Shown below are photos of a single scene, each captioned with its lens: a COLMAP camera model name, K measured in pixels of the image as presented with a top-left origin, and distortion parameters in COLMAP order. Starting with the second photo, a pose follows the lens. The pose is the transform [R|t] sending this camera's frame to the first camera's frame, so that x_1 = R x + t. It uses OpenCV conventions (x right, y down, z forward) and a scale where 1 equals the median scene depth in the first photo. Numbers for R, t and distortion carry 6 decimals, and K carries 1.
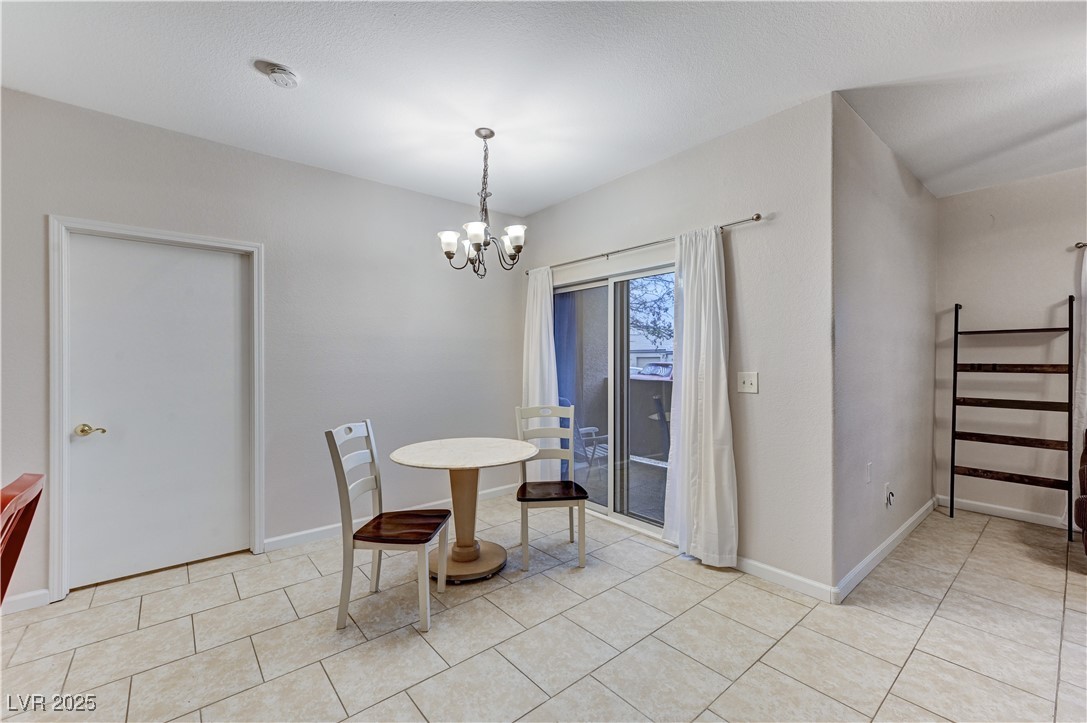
lens RADIAL K [[451.5, 0, 541.8], [0, 451.5, 359.8], [0, 0, 1]] dist [0.000034, 0.003011]
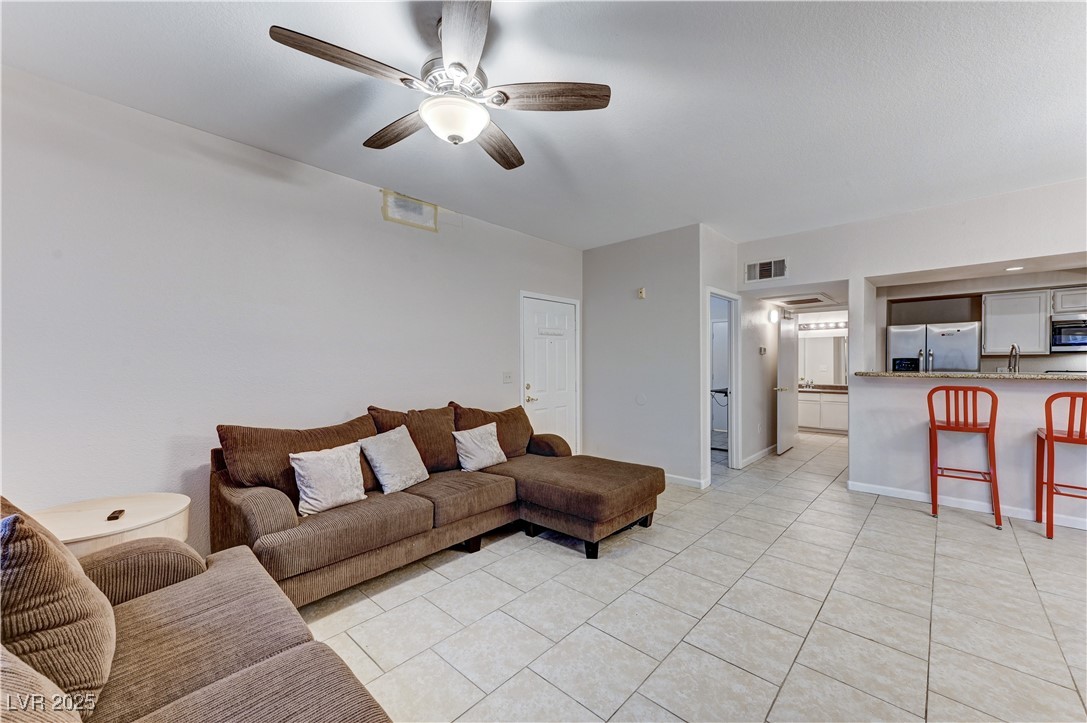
lens RADIAL K [[426.3, 0, 544.2], [0, 426.3, 362.5], [0, 0, 1]] dist [0.024121, 0.000730]
pose [[-0.992090, 0.004643, -0.125442, 1.135359], [0.004568, 0.999989, 0.000889, -0.002186], [0.125445, 0.000309, -0.992101, 1.208751]]
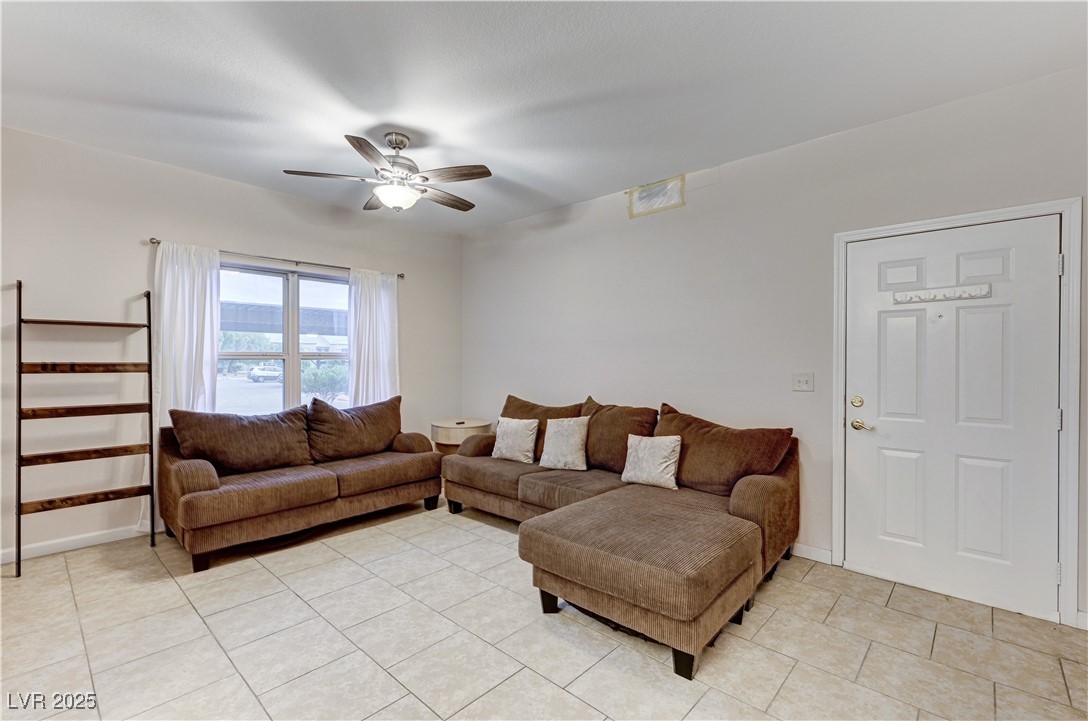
lens RADIAL K [[482.2, 0, 551.1], [0, 482.2, 363.6], [0, 0, 1]] dist [-0.004704, 0.000189]
pose [[-0.136442, -0.006046, 0.990630, 0.048720], [-0.001763, 0.999981, 0.005860, 0.005131], [-0.990646, -0.000947, -0.136450, 0.346006]]
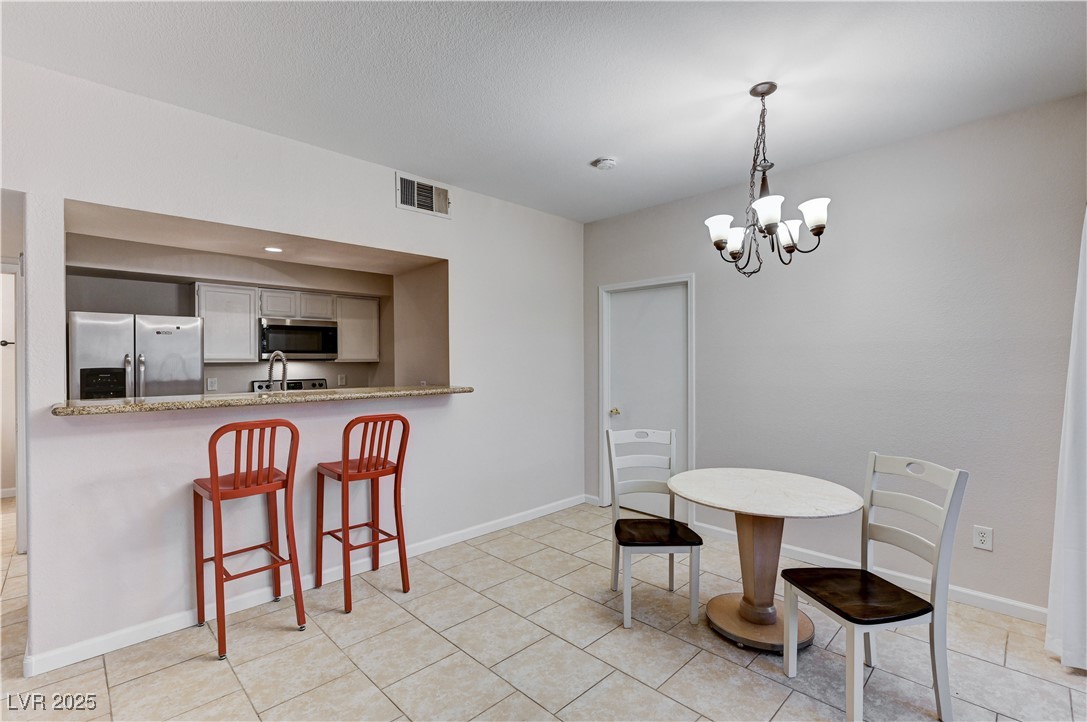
lens RADIAL K [[488.0, 0, 548.2], [0, 488.0, 362.7], [0, 0, 1]] dist [-0.006871, -0.000407]
pose [[0.088954, 0.008221, -0.996002, 0.676440], [0.003399, 0.999958, 0.008558, -0.033868], [0.996030, -0.004146, 0.088922, 0.546720]]
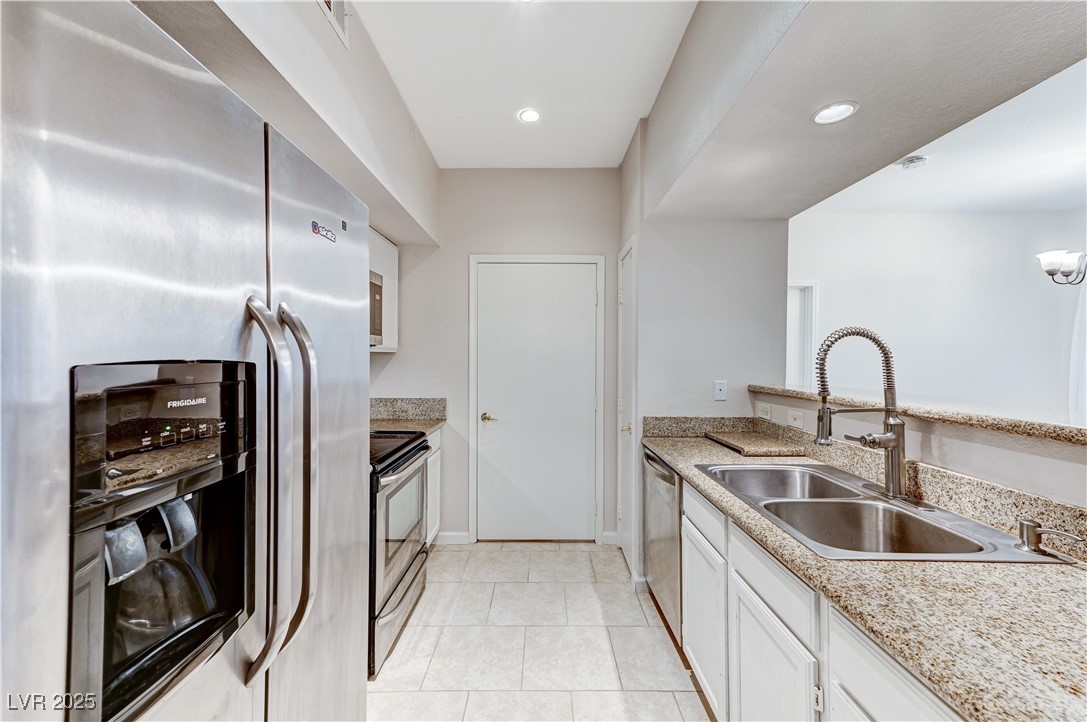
lens RADIAL K [[426.3, 0, 544.2], [0, 426.3, 362.0], [0, 0, 1]] dist [0.024121, 0.000730]
pose [[0.778228, 0.014679, -0.627810, -0.480215], [-0.009552, 0.999888, 0.011537, -0.014132], [0.627909, -0.002982, 0.778281, -0.606714]]
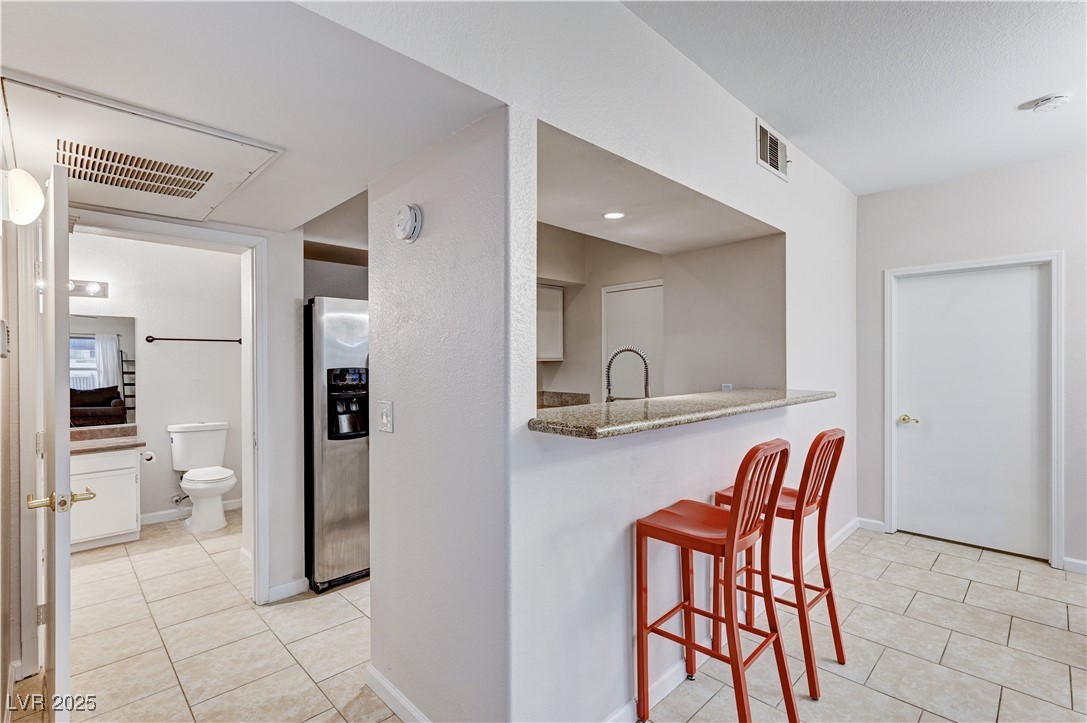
lens RADIAL K [[496.1, 0, 547.4], [0, 496.1, 363.1], [0, 0, 1]] dist [0.000820, 0.001071]
pose [[0.084168, 0.008196, -0.996418, 0.375286], [0.003577, 0.999957, 0.008527, -0.030028], [0.996445, -0.004282, 0.084135, -0.200221]]
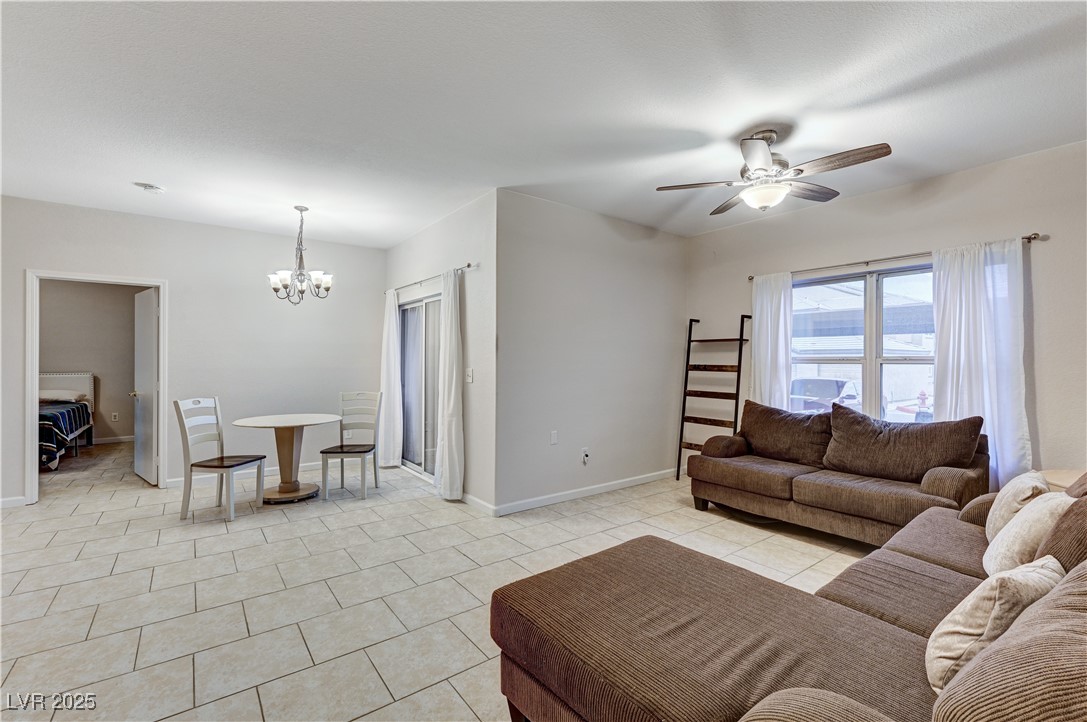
lens RADIAL K [[473.6, 0, 543.5], [0, 473.6, 361.0], [0, 0, 1]] dist [-0.005628, -0.000094]
pose [[0.998721, 0.006509, -0.050145, 0.752651], [-0.006441, 0.999978, 0.001502, -0.001379], [0.050154, -0.001177, 0.998741, -0.523825]]
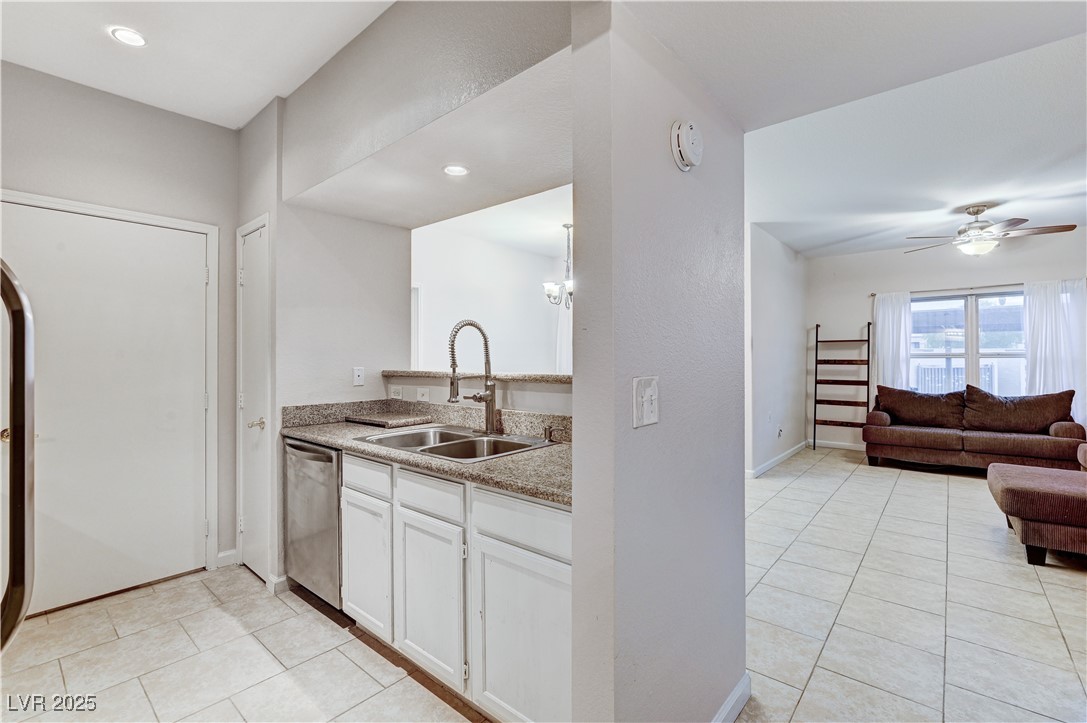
lens RADIAL K [[480.9, 0, 547.0], [0, 480.9, 355.8], [0, 0, 1]] dist [-0.000630, -0.000271]
pose [[0.984565, 0.001439, 0.175014, -0.523667], [0.000063, 0.999963, -0.008579, 0.012377], [-0.175020, 0.008458, 0.984529, -0.791872]]
